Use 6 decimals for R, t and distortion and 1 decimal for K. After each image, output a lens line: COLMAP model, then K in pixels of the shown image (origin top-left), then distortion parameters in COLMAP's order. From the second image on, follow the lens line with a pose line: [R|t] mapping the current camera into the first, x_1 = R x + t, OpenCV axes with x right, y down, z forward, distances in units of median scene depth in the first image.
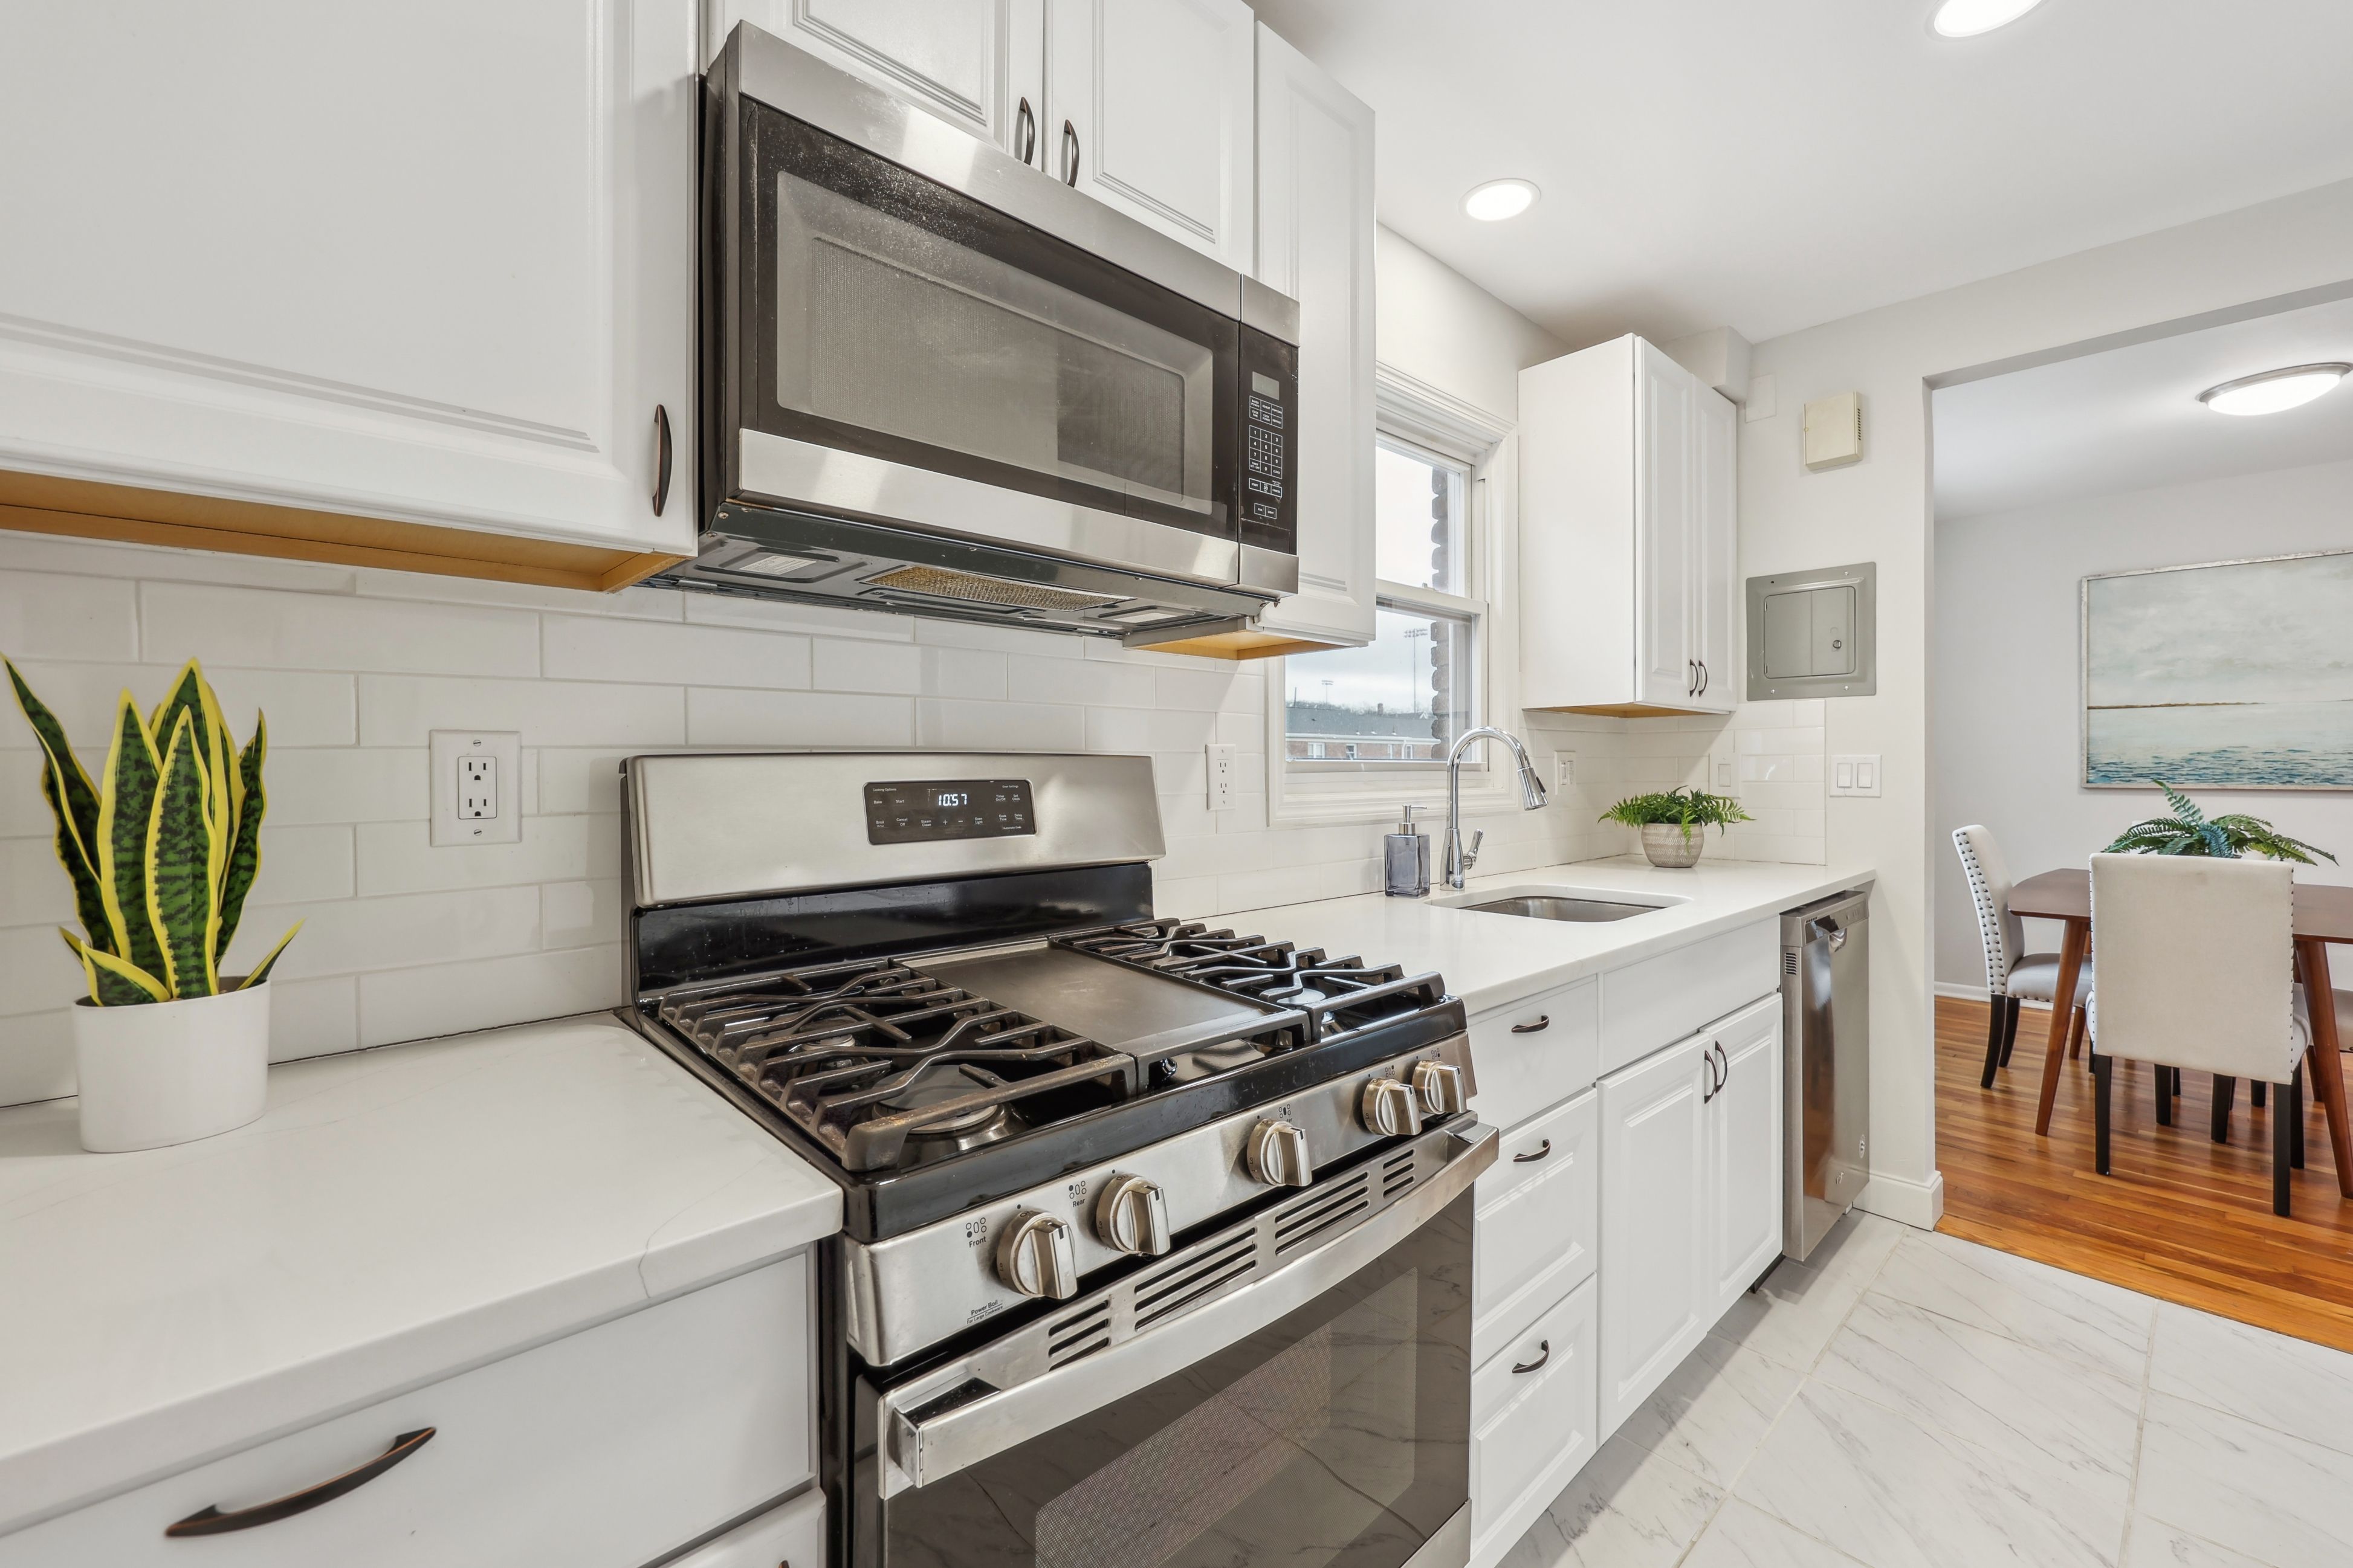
lens RADIAL K [[965.0, 0, 1177.3], [0, 965.0, 765.7], [0, 0, 1]] dist [0.000157, 0.000123]
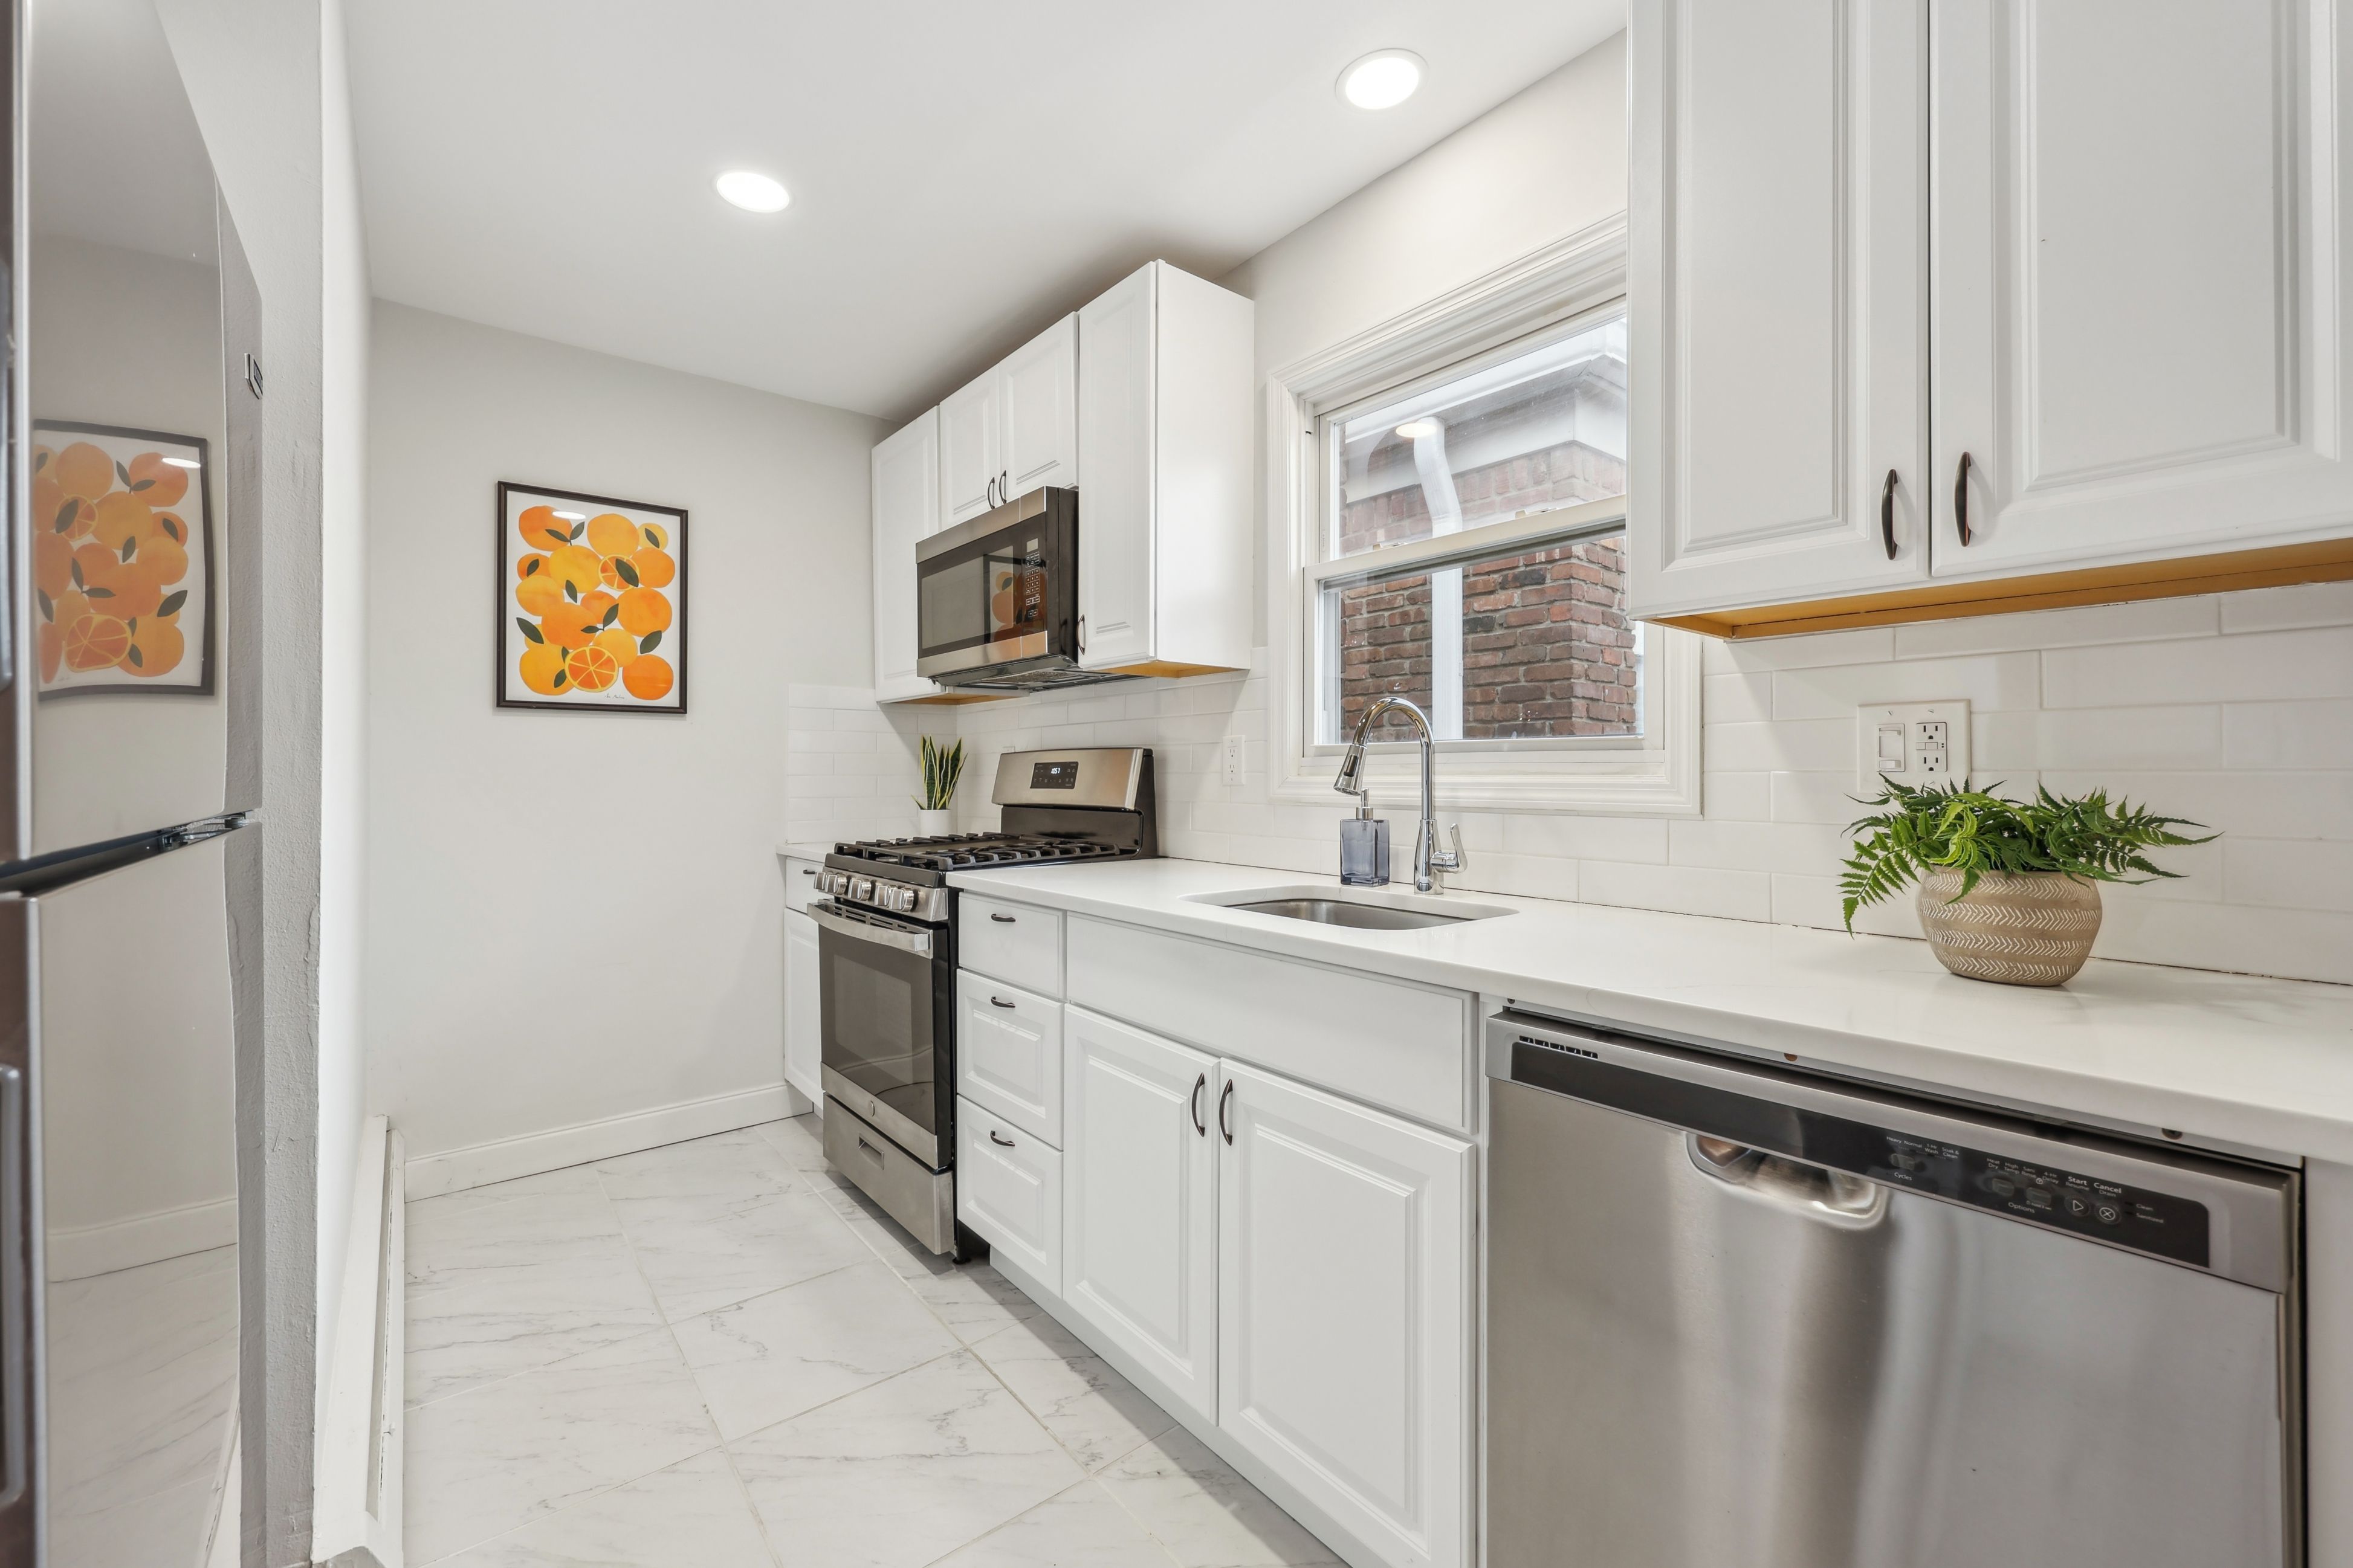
lens RADIAL K [[965.0, 0, 1177.3], [0, 965.0, 765.7], [0, 0, 1]] dist [0.000157, 0.000123]
pose [[-0.079231, -0.002321, -0.996854, 1.262251], [0.004854, 0.999985, -0.002714, 0.020080], [0.996844, -0.005054, -0.079219, 0.940221]]
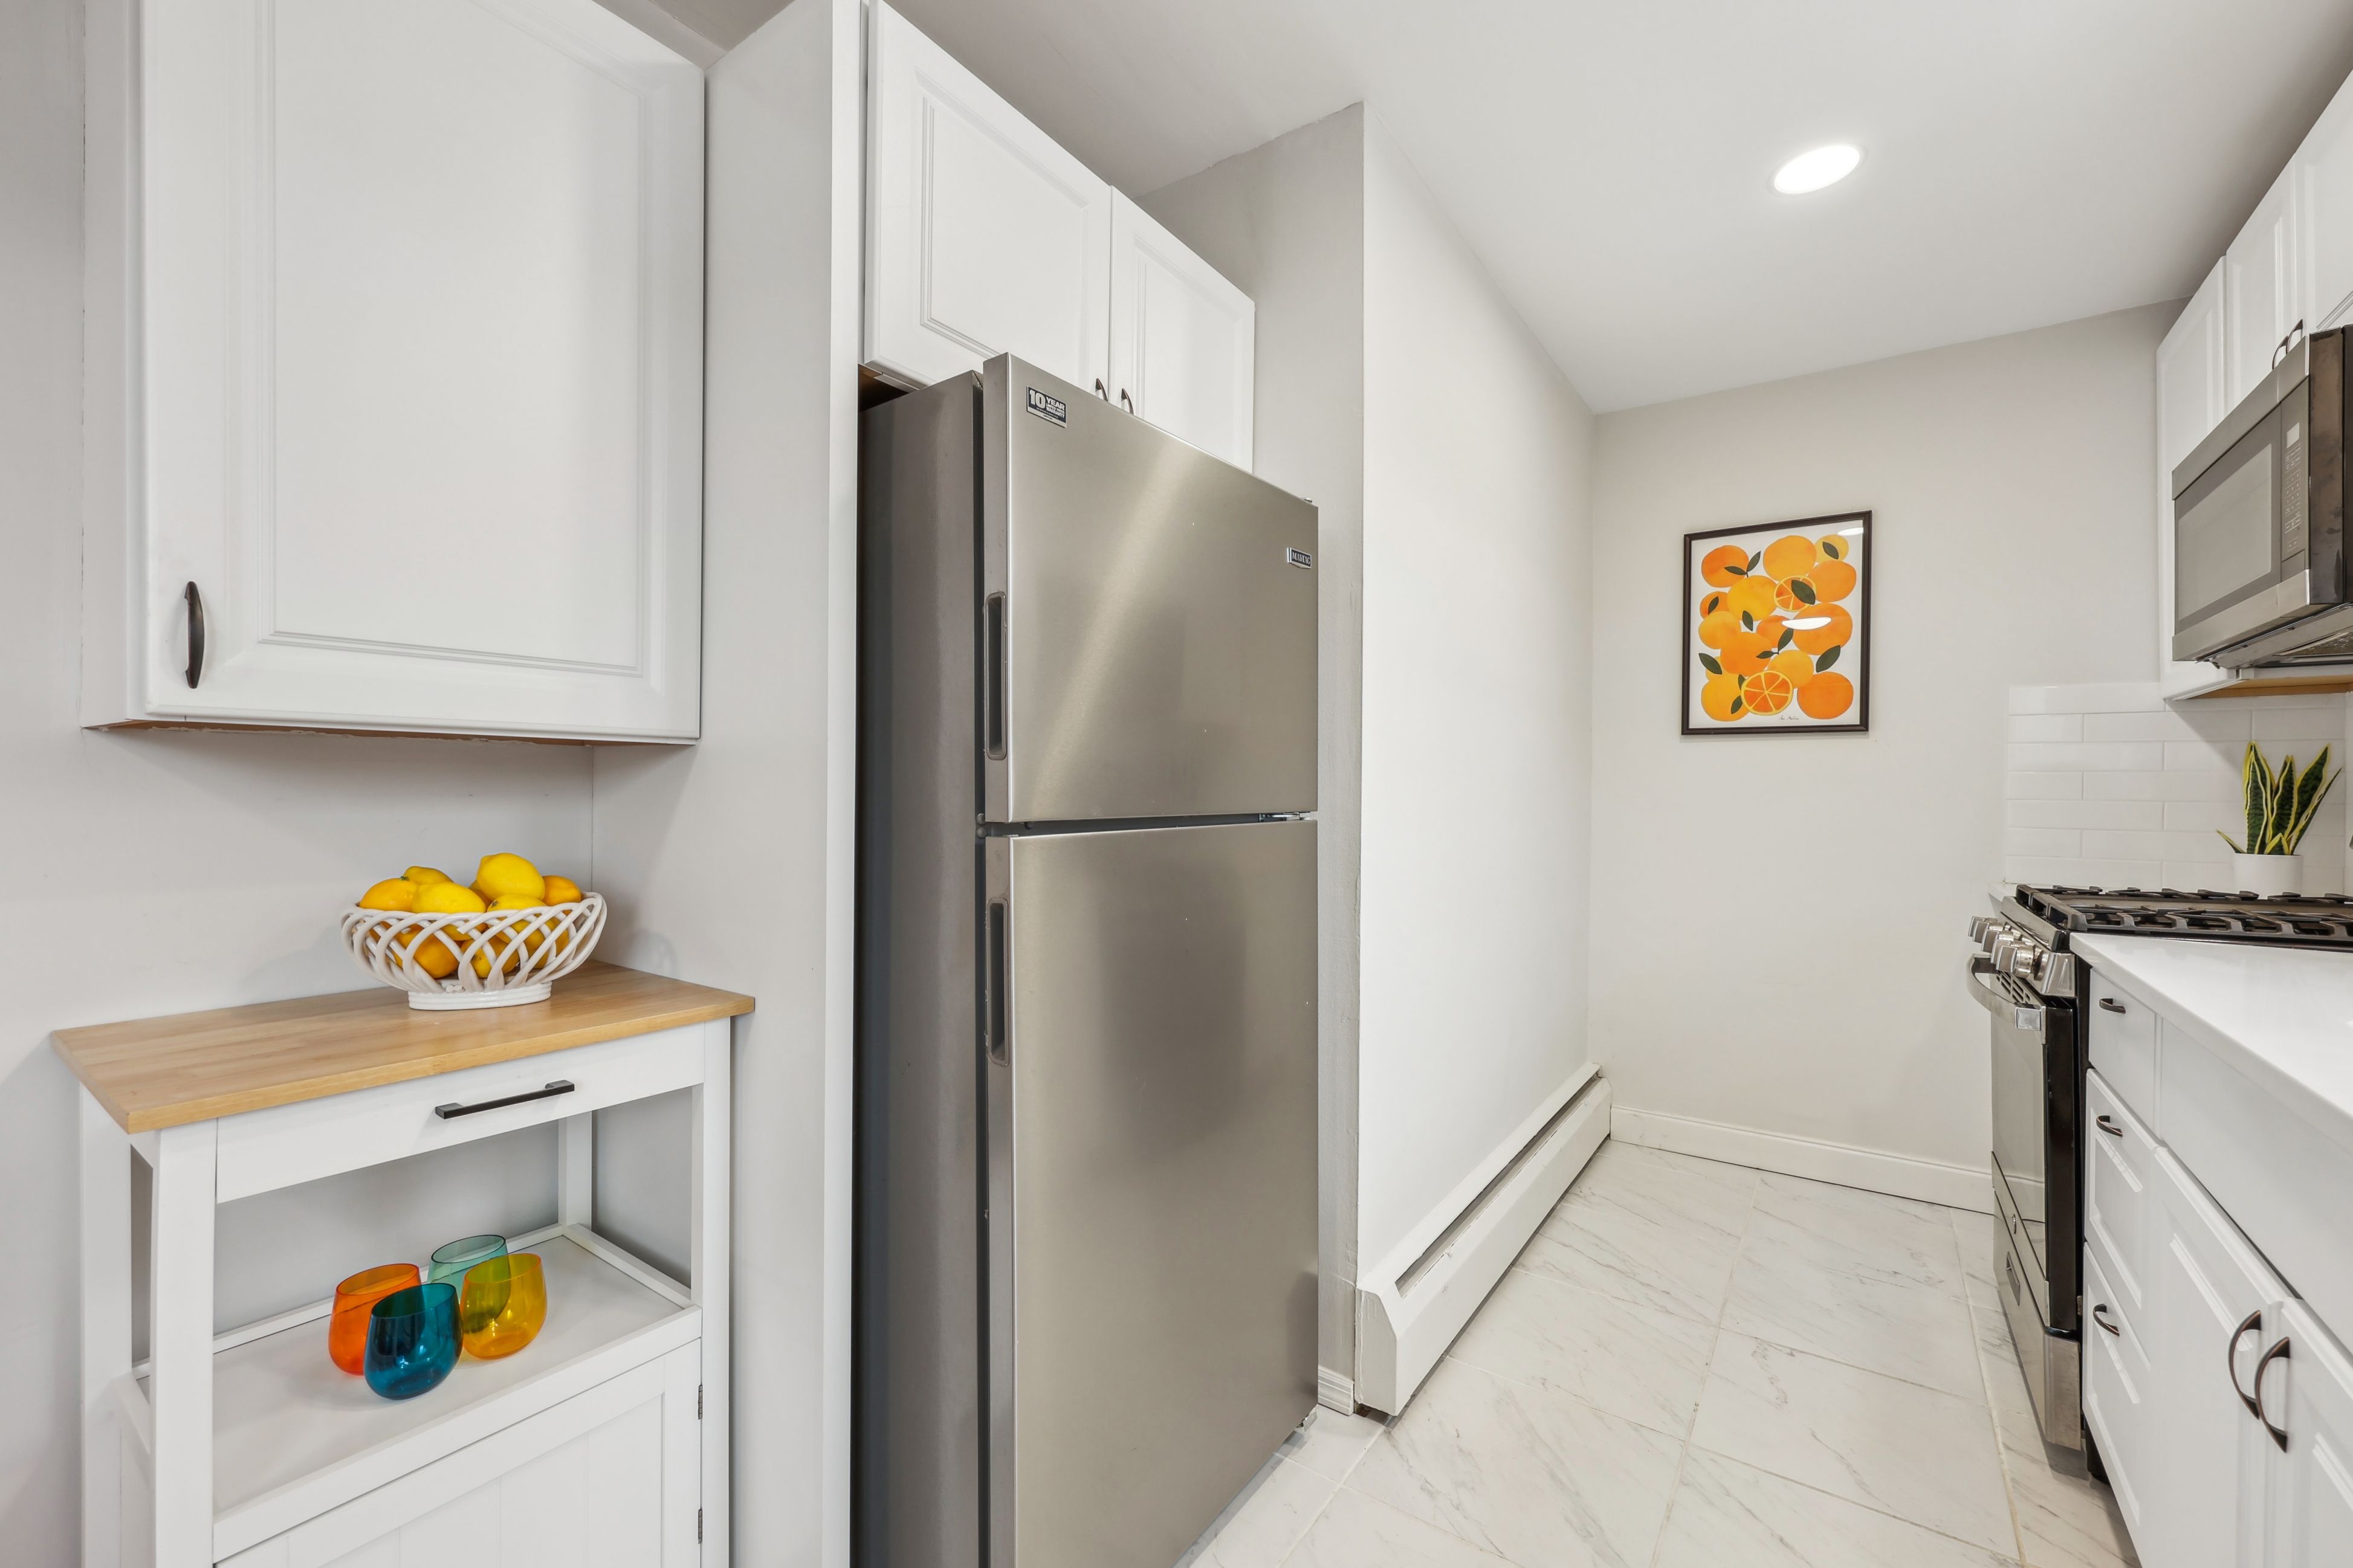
lens RADIAL K [[970.9, 0, 1177.5], [0, 970.9, 796.4], [0, 0, 1]] dist [0.014211, 0.000085]
pose [[-0.978130, -0.002392, -0.207980, 1.088657], [-0.003692, 0.999976, 0.005863, 0.021136], [0.207961, 0.006502, -0.978116, 1.242956]]
